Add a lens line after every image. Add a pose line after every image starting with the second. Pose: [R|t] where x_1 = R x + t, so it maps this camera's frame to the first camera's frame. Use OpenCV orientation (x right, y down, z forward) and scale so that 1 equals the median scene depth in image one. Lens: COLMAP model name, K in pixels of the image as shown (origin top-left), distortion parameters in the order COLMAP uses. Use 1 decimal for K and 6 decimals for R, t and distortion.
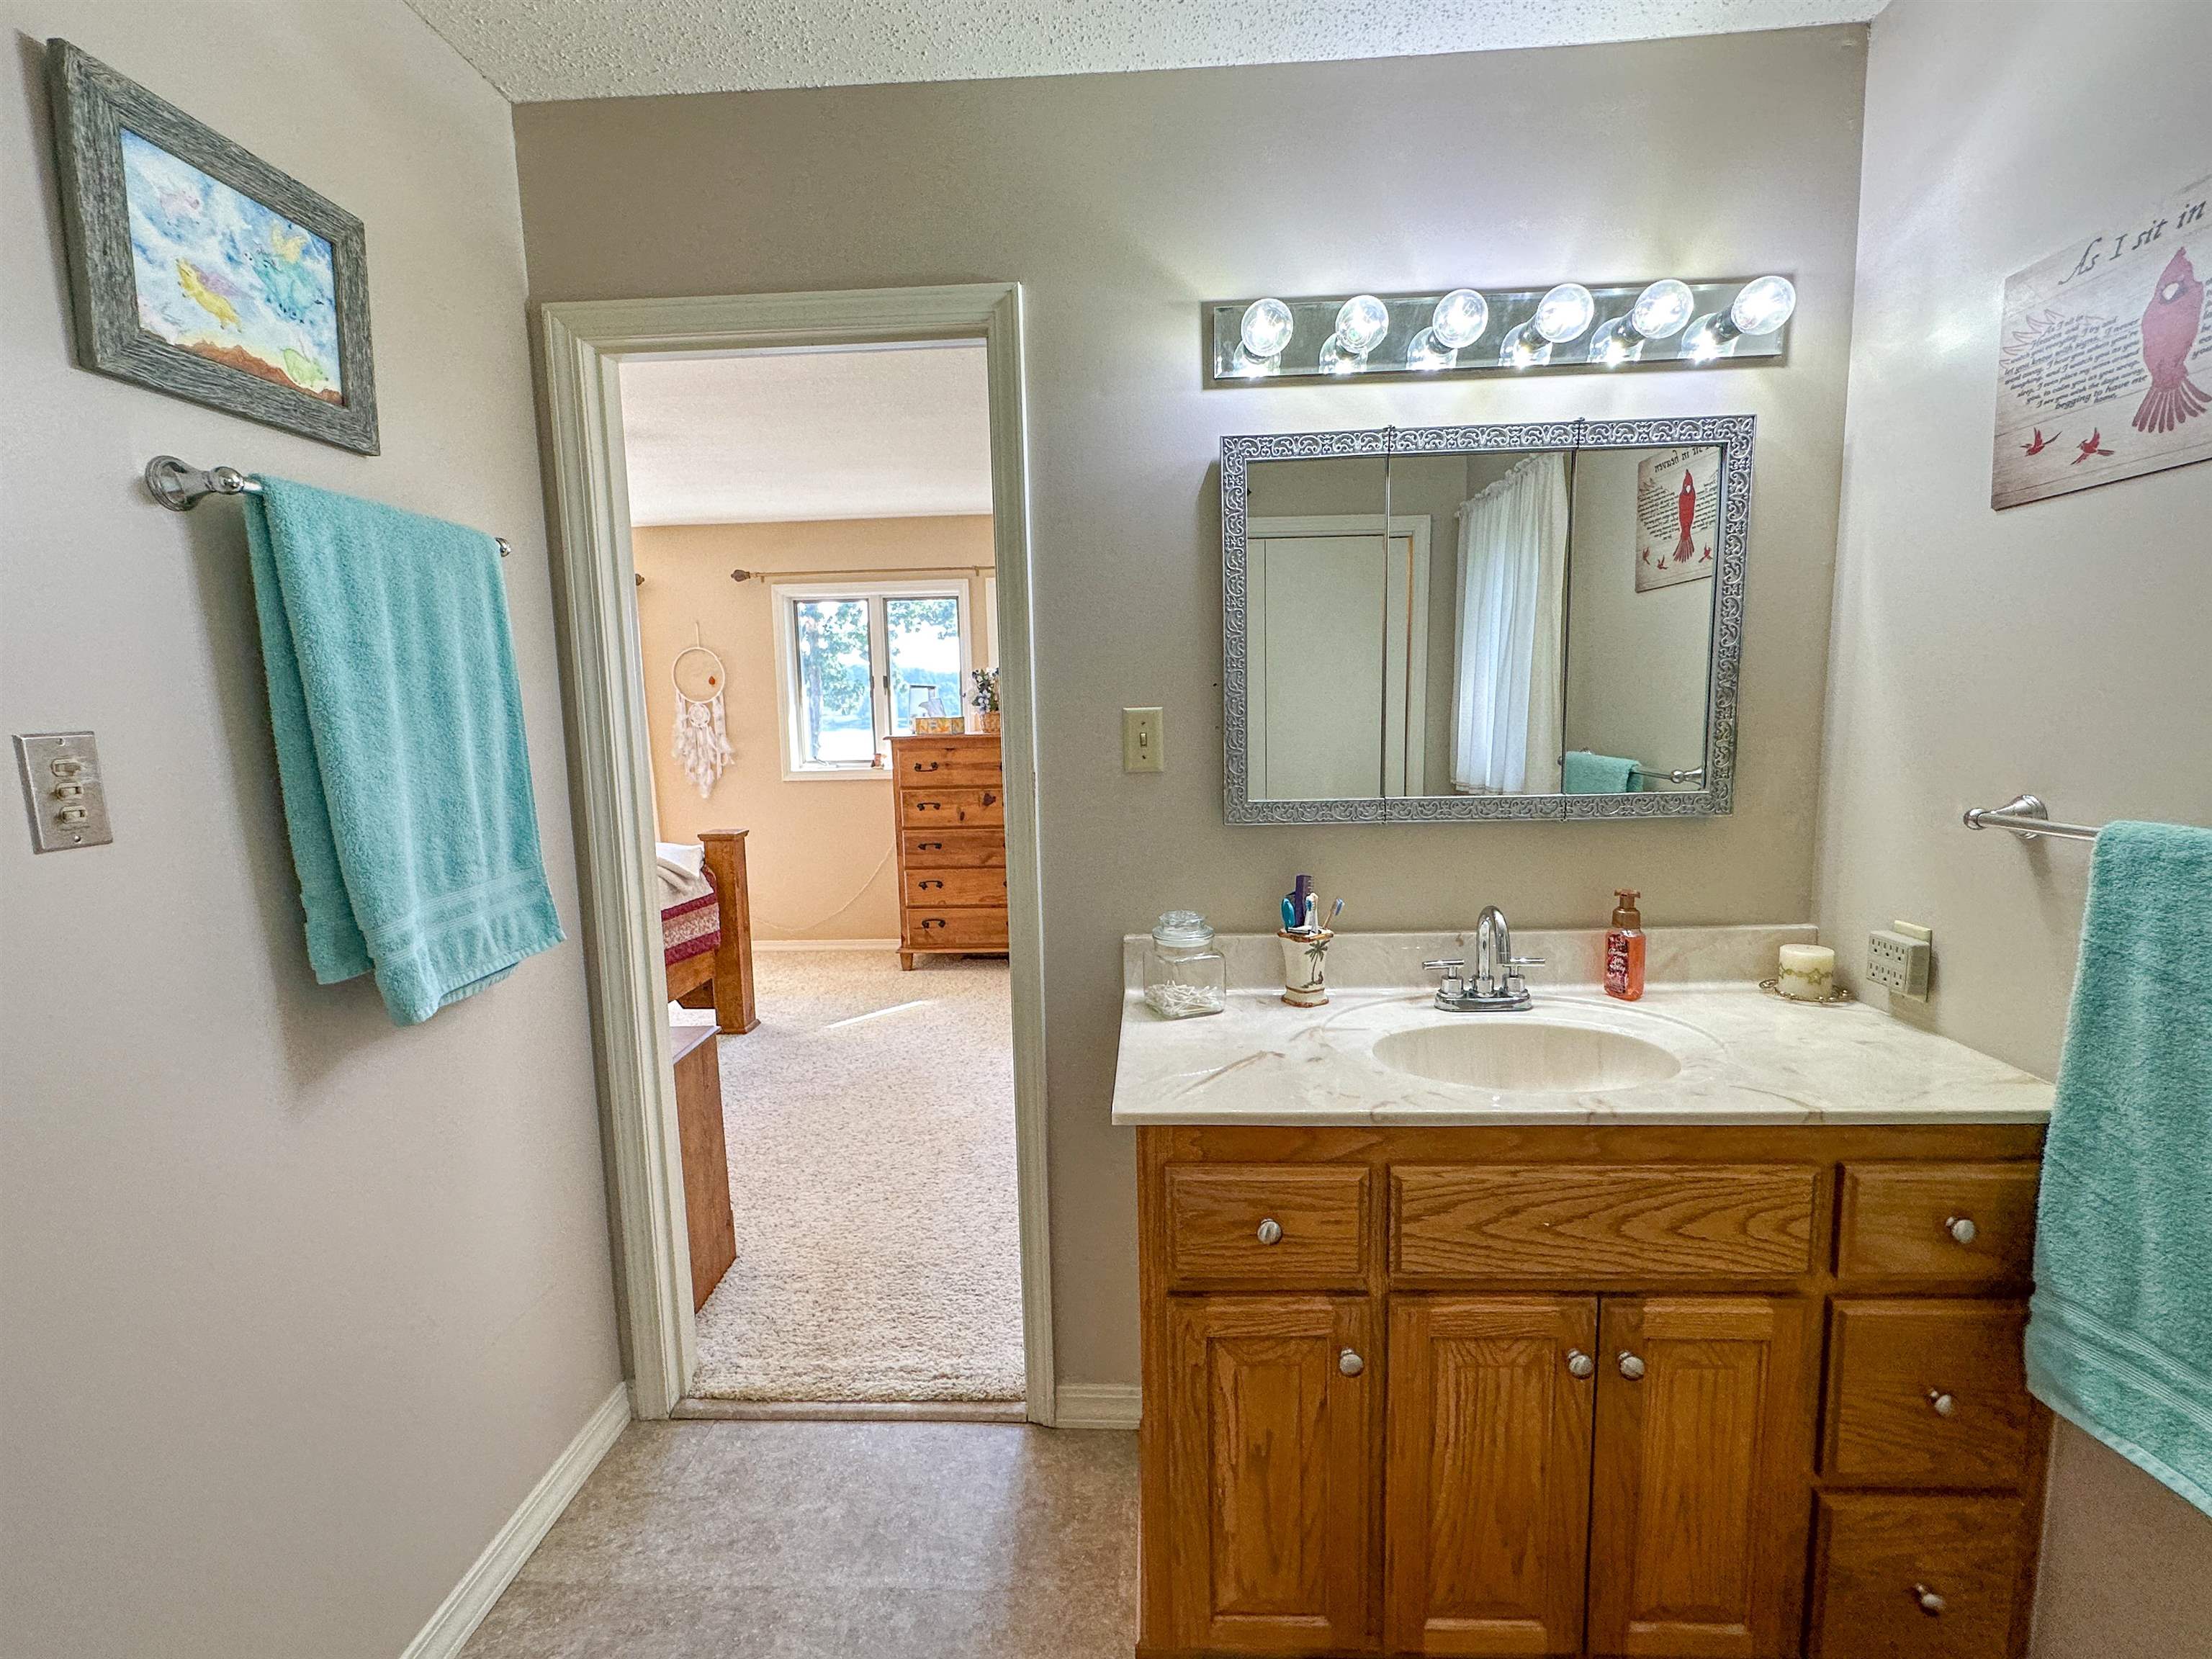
lens RADIAL K [[983.8, 0, 1103.8], [0, 983.8, 827.2], [0, 0, 1]] dist [-0.003444, 0.000742]
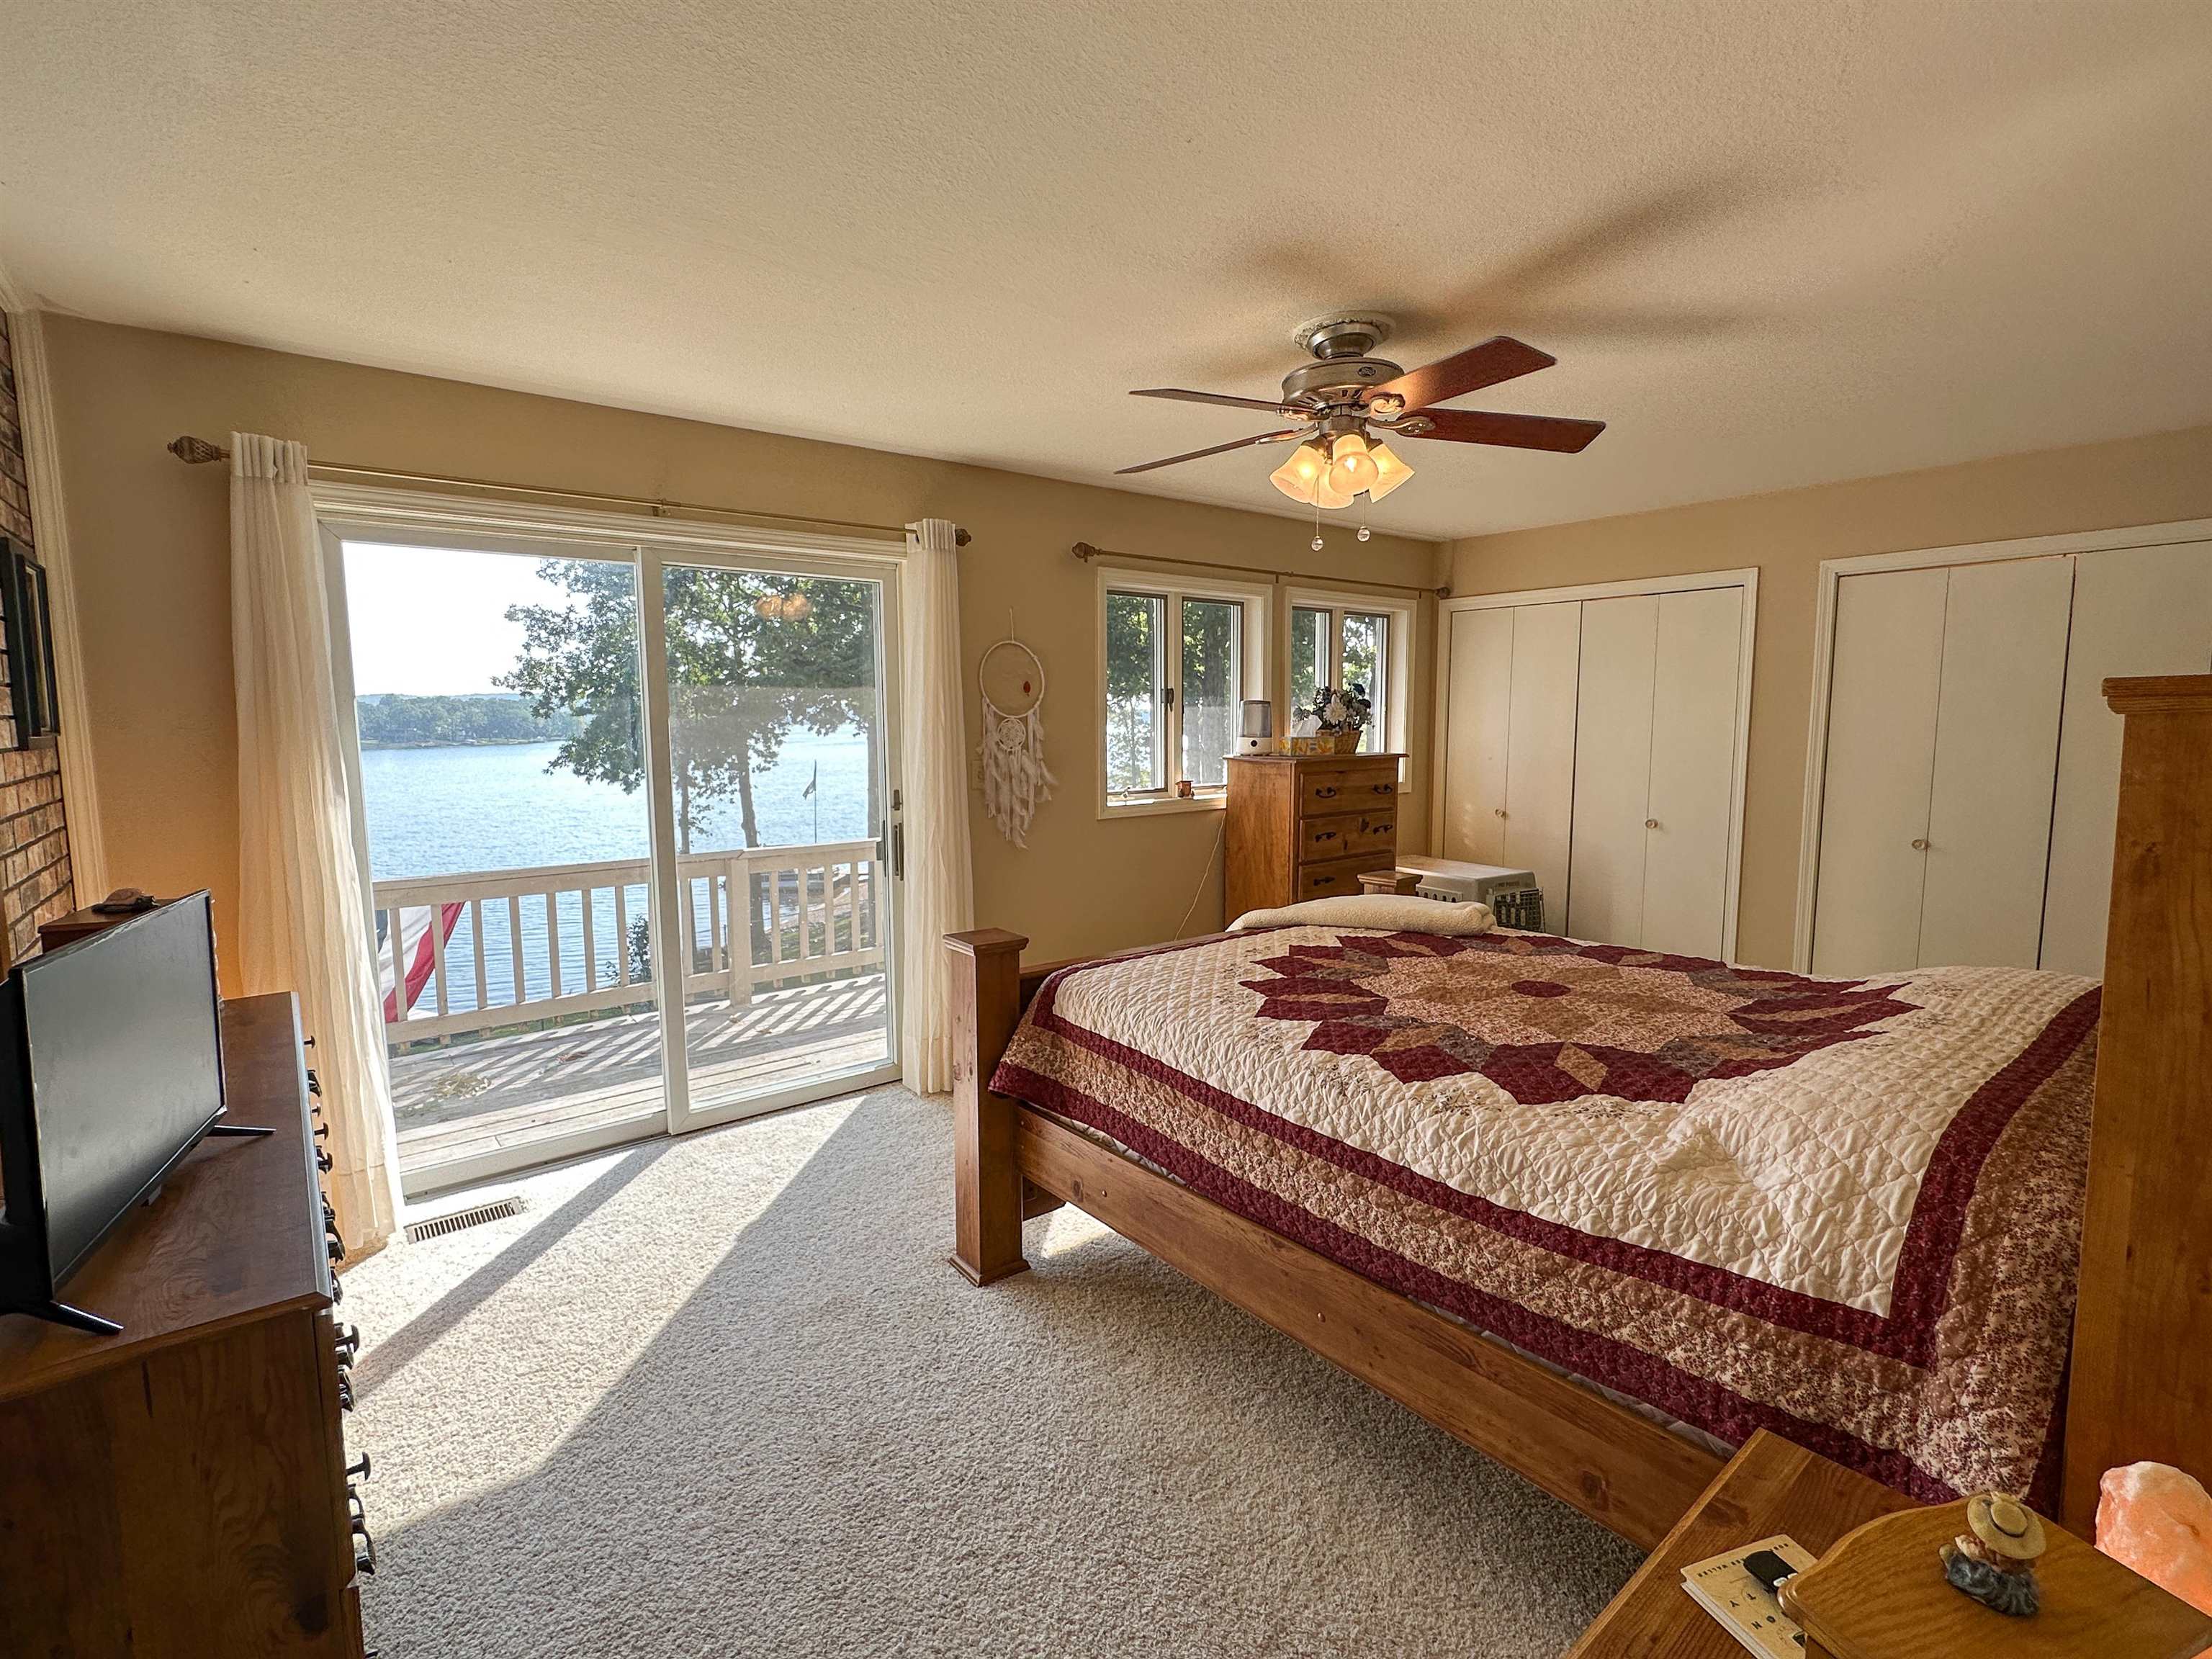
lens RADIAL K [[1041.1, 0, 1108.5], [0, 1041.1, 829.4], [0, 0, 1]] dist [-0.016046, 0.000206]
pose [[0.737376, -0.052998, 0.673400, -3.032721], [0.078842, 0.996856, -0.007878, -0.112259], [-0.670865, 0.058901, 0.739236, 1.354553]]
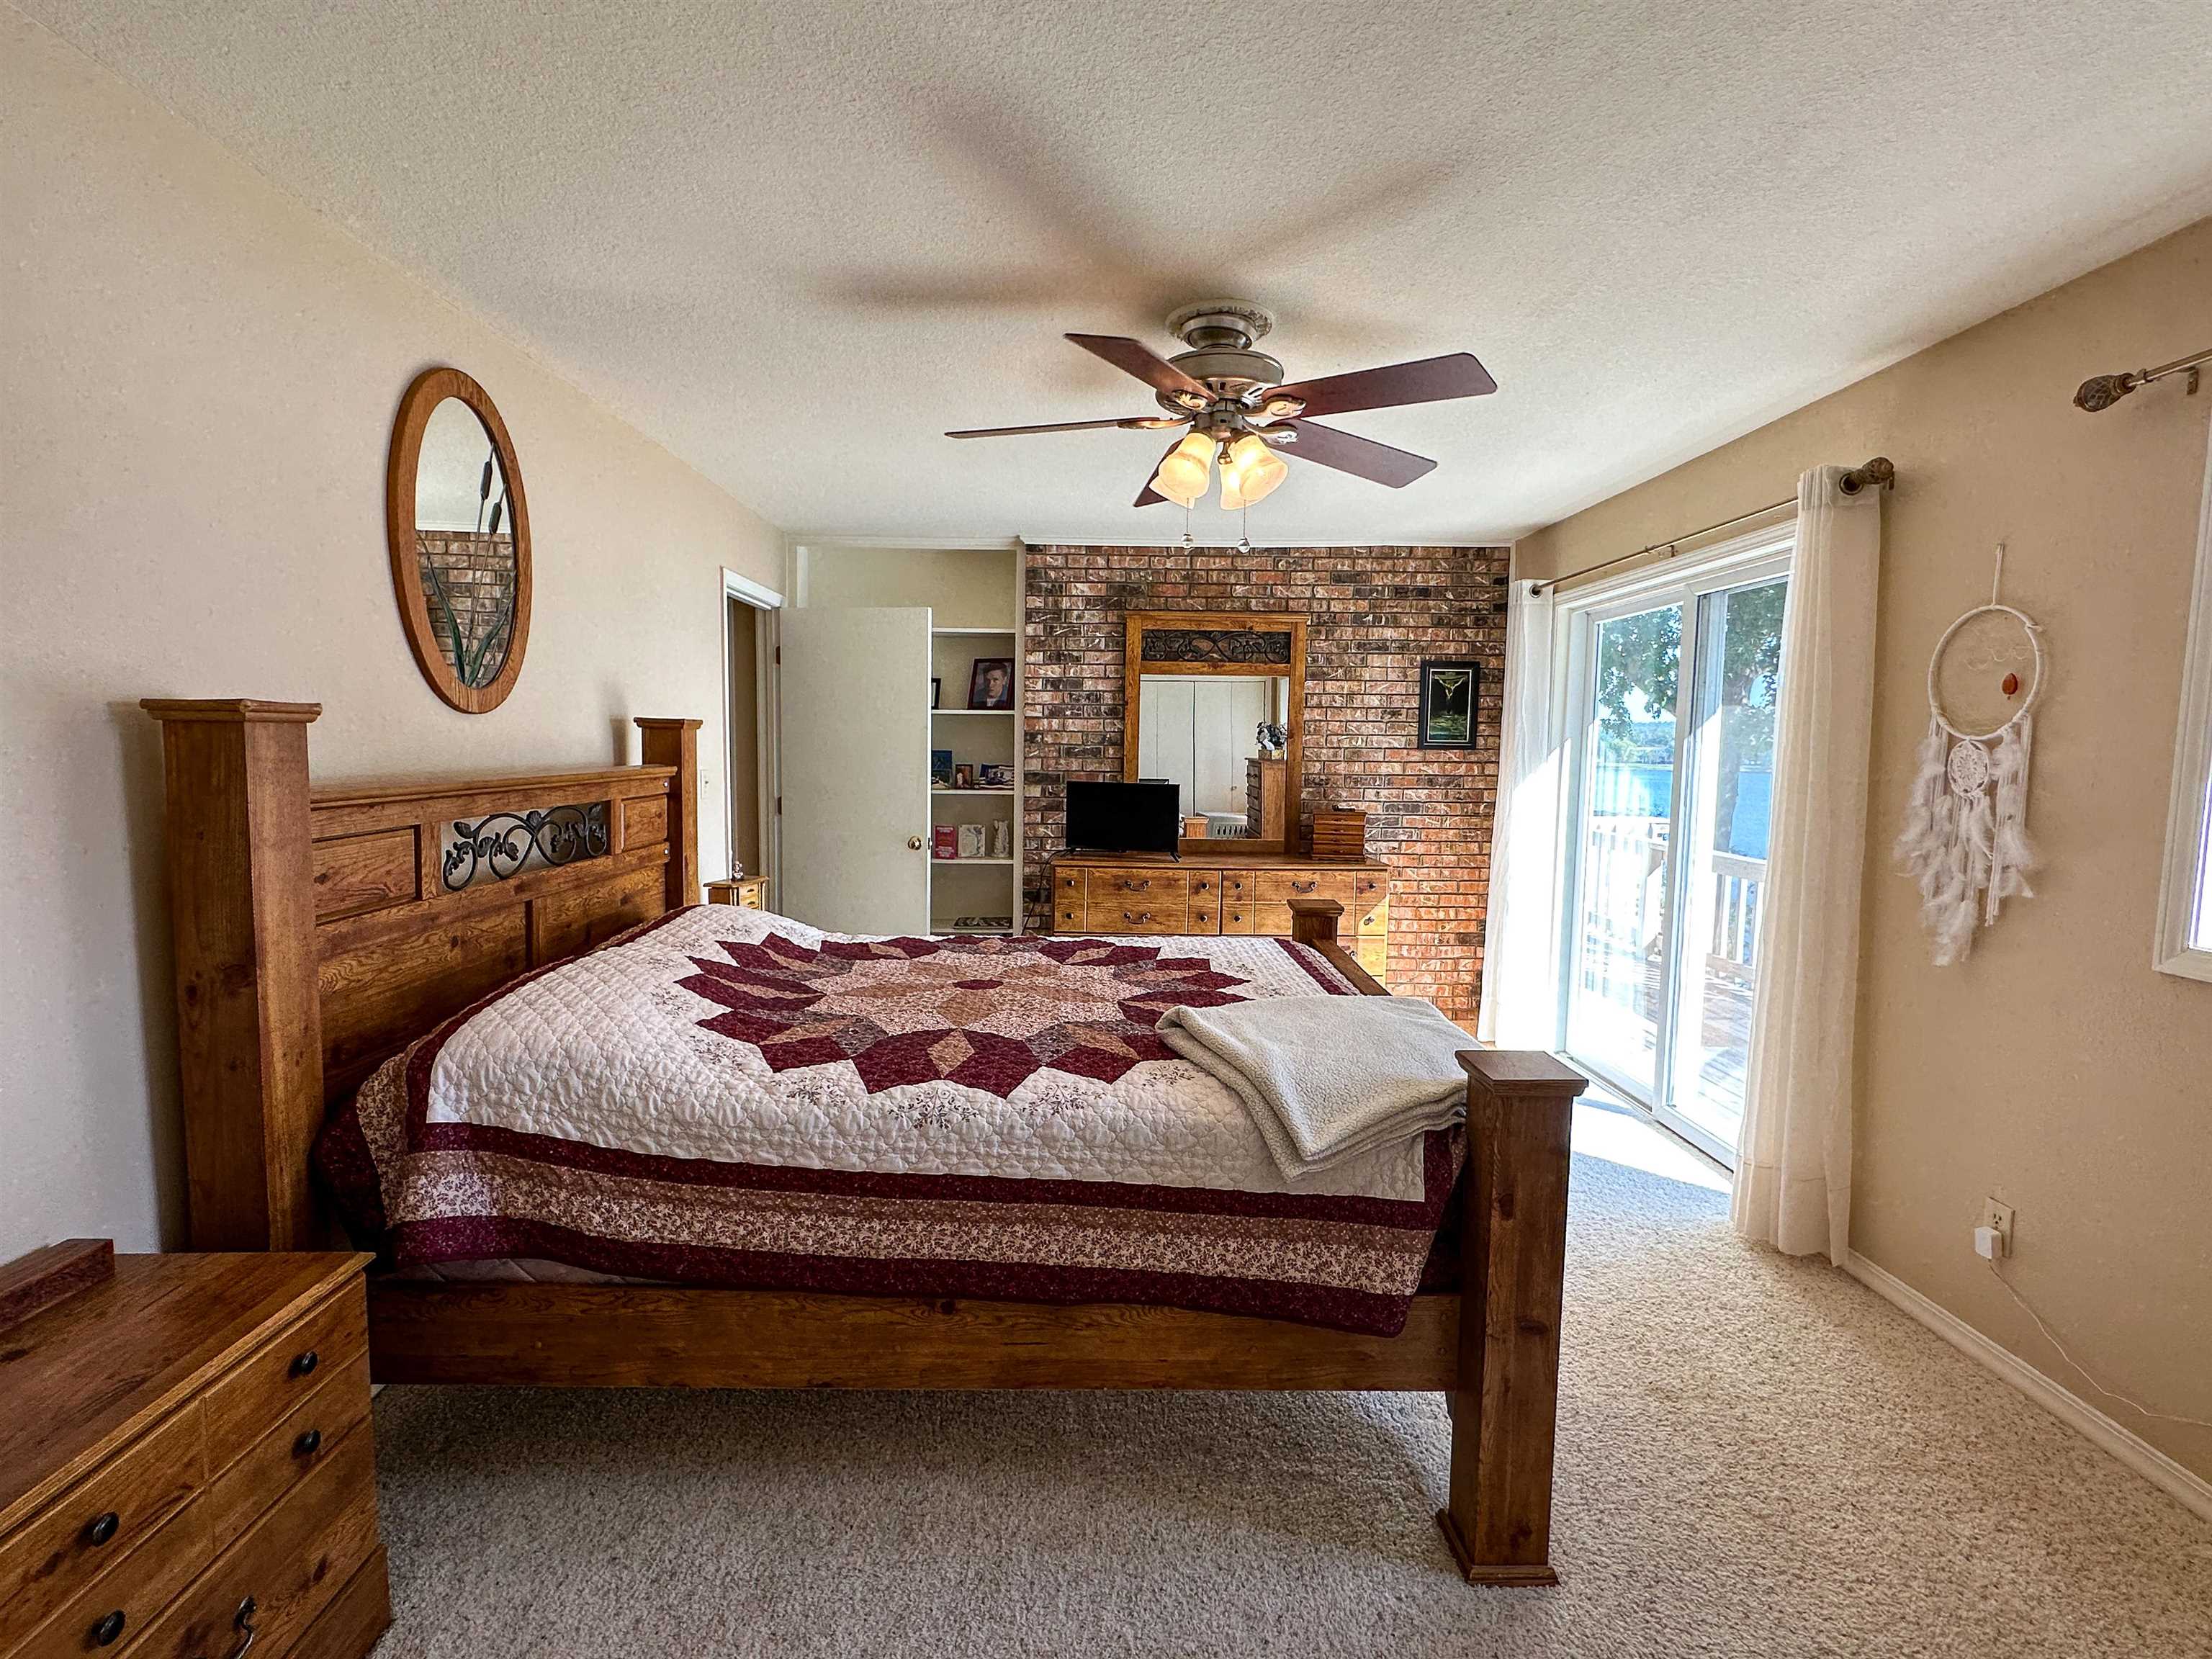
lens RADIAL K [[1041.1, 0, 1096.3], [0, 1041.1, 838.1], [0, 0, 1]] dist [-0.016046, 0.000206]
pose [[0.066976, 0.106156, -0.992091, -0.002521], [-0.138633, 0.985669, 0.096110, -0.261141], [0.988076, 0.131099, 0.080733, 2.084544]]
